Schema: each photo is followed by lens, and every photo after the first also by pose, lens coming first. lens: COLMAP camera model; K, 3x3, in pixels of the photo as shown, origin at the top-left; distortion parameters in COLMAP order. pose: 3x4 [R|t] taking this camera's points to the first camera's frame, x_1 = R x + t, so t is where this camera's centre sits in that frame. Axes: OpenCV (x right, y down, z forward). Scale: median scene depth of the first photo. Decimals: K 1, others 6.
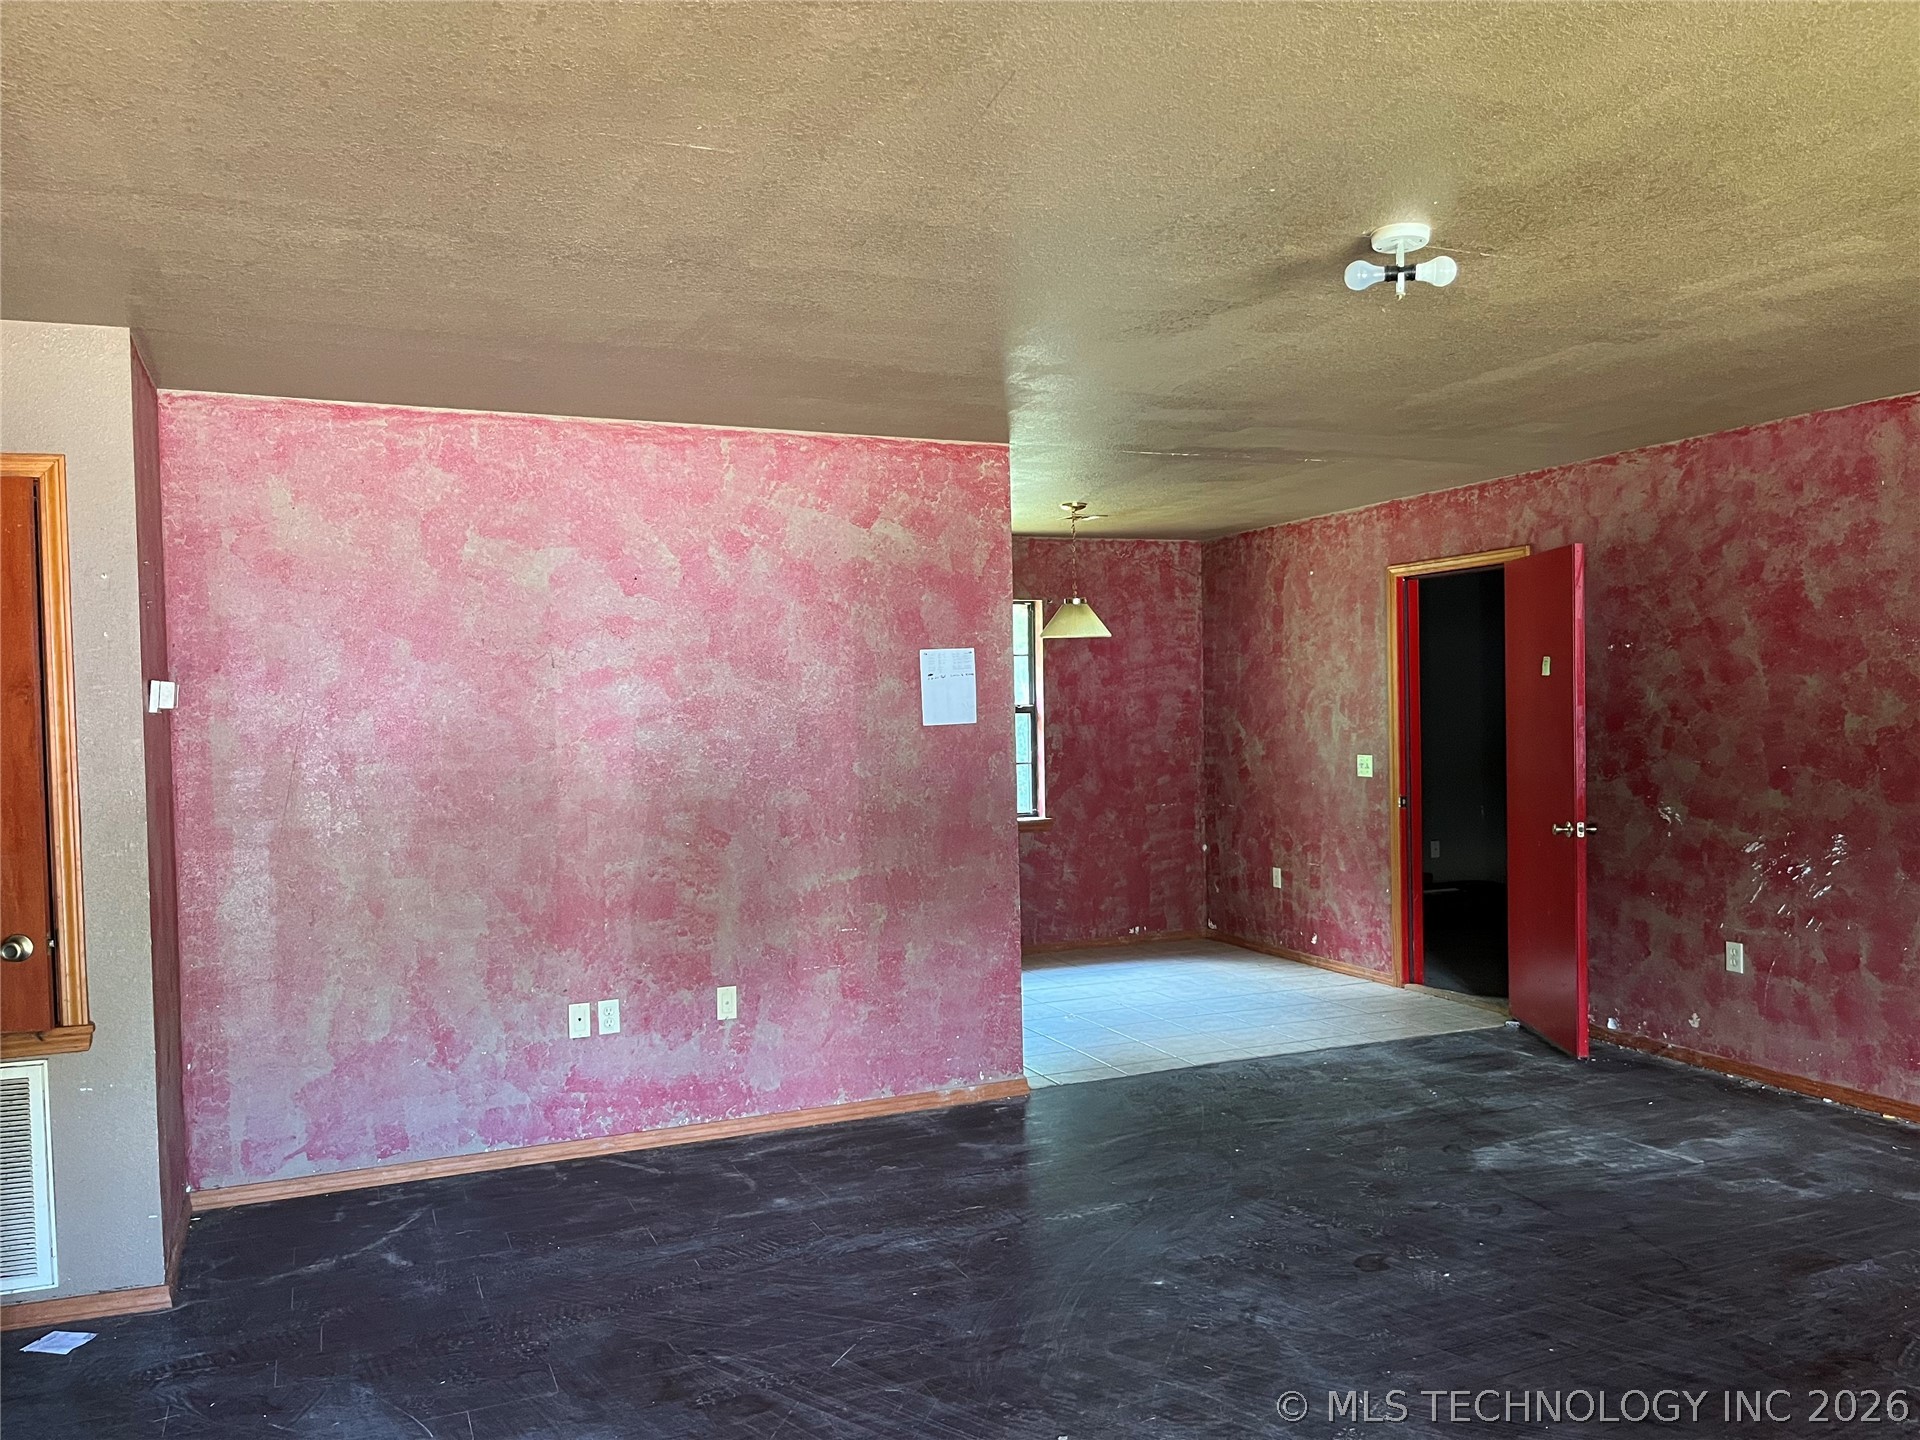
lens RADIAL K [[1445.2, 0, 960.0], [0, 1445.2, 720.0], [0, 0, 1]] dist [0.097790, -0.144679]
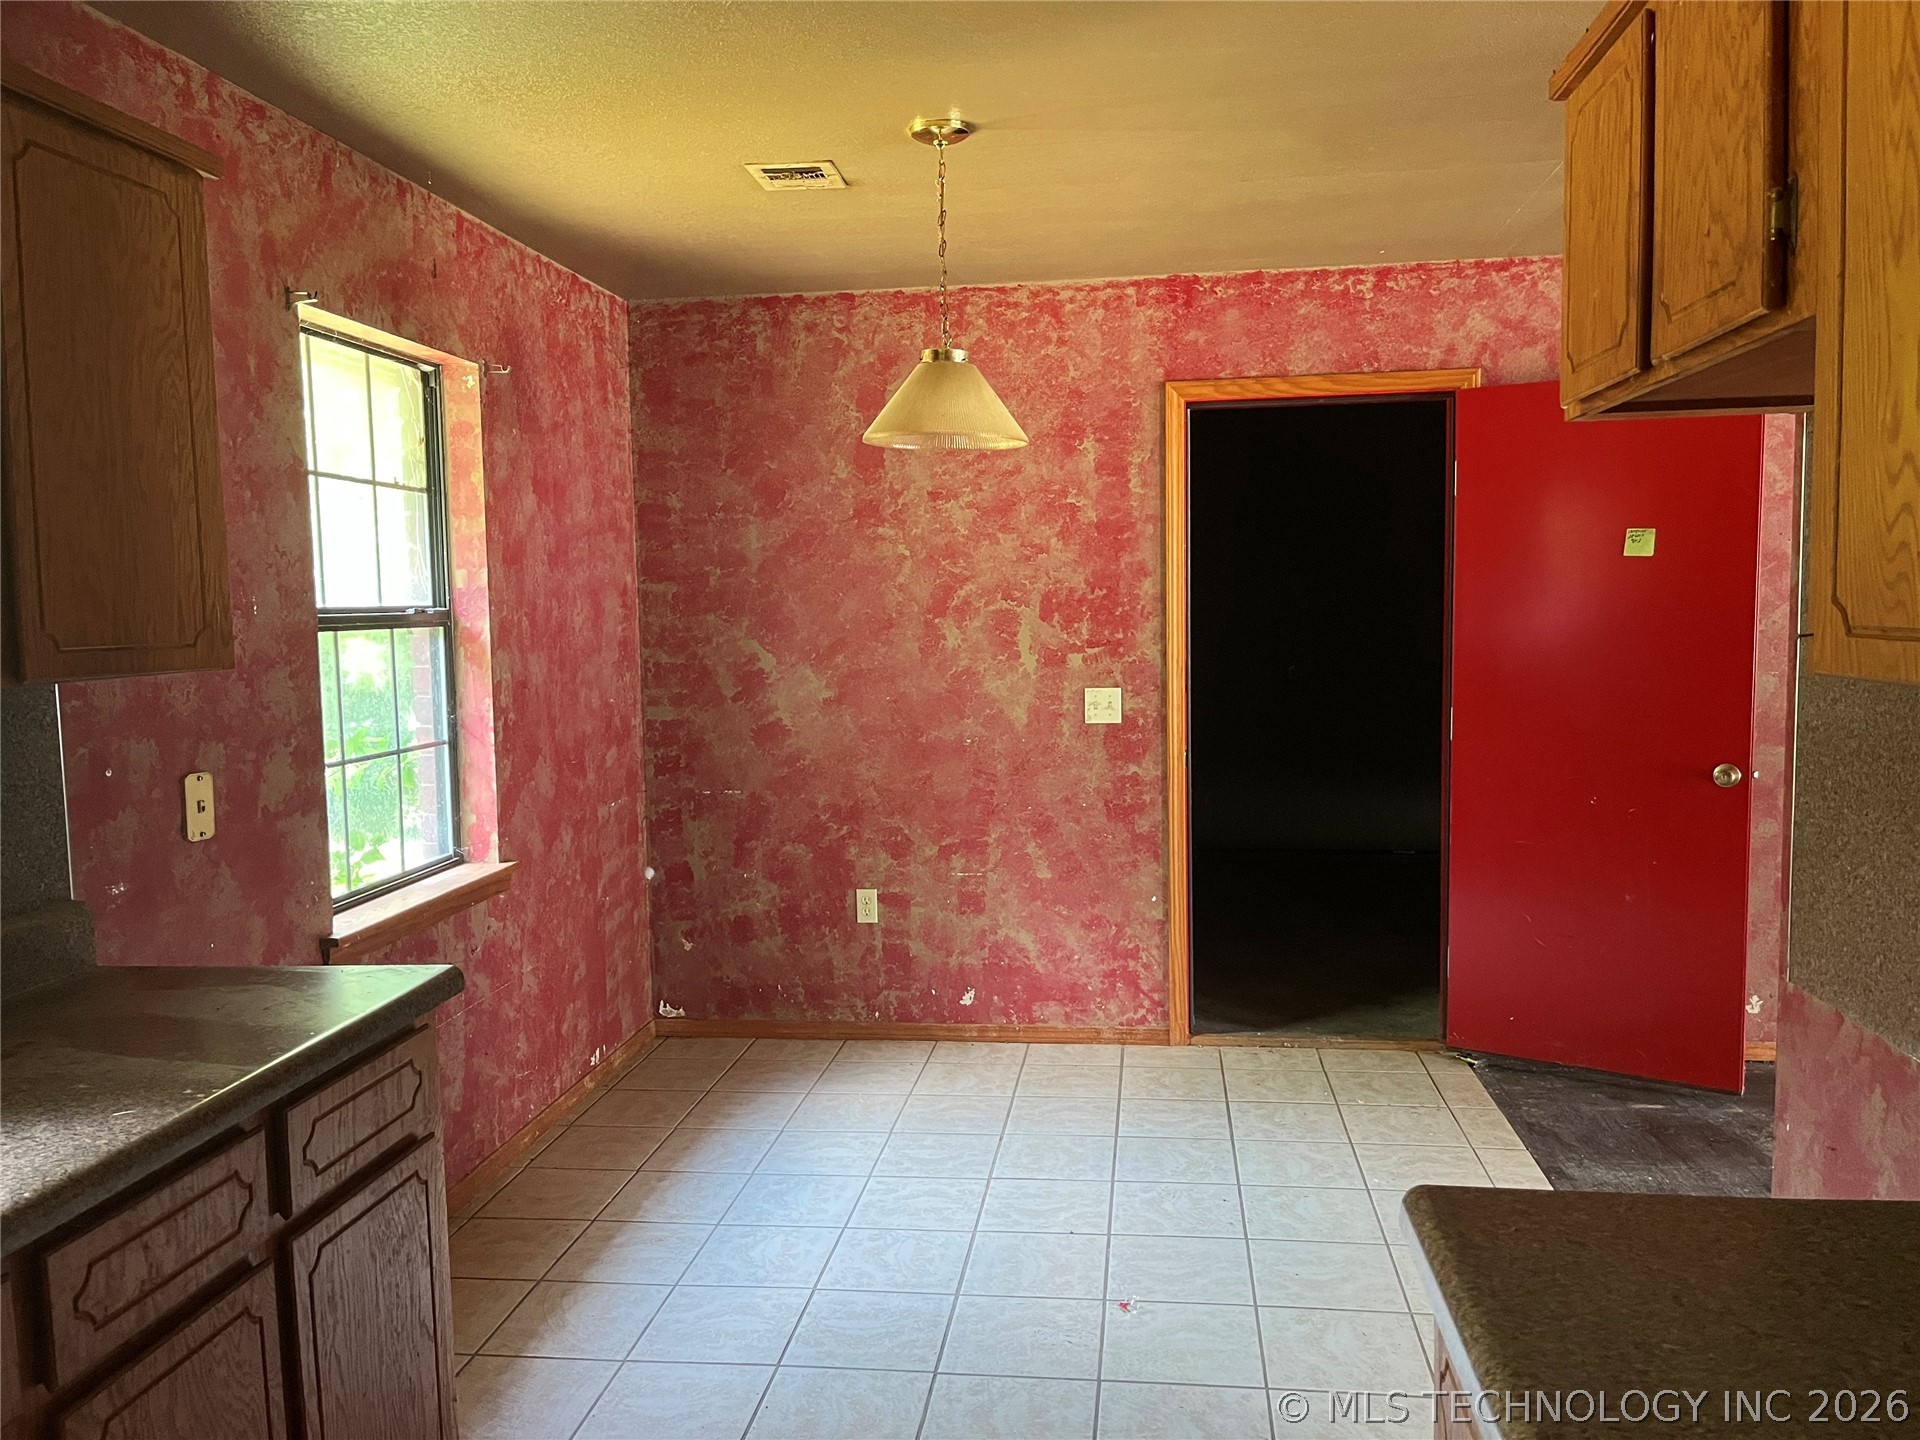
lens RADIAL K [[1445.2, 0, 960.0], [0, 1445.2, 720.0], [0, 0, 1]] dist [0.097790, -0.144679]
pose [[0.502047, -0.058422, 0.862865, -0.270667], [0.017543, 0.998198, 0.057378, 0.001038], [-0.864662, -0.013669, 0.502168, 0.700056]]
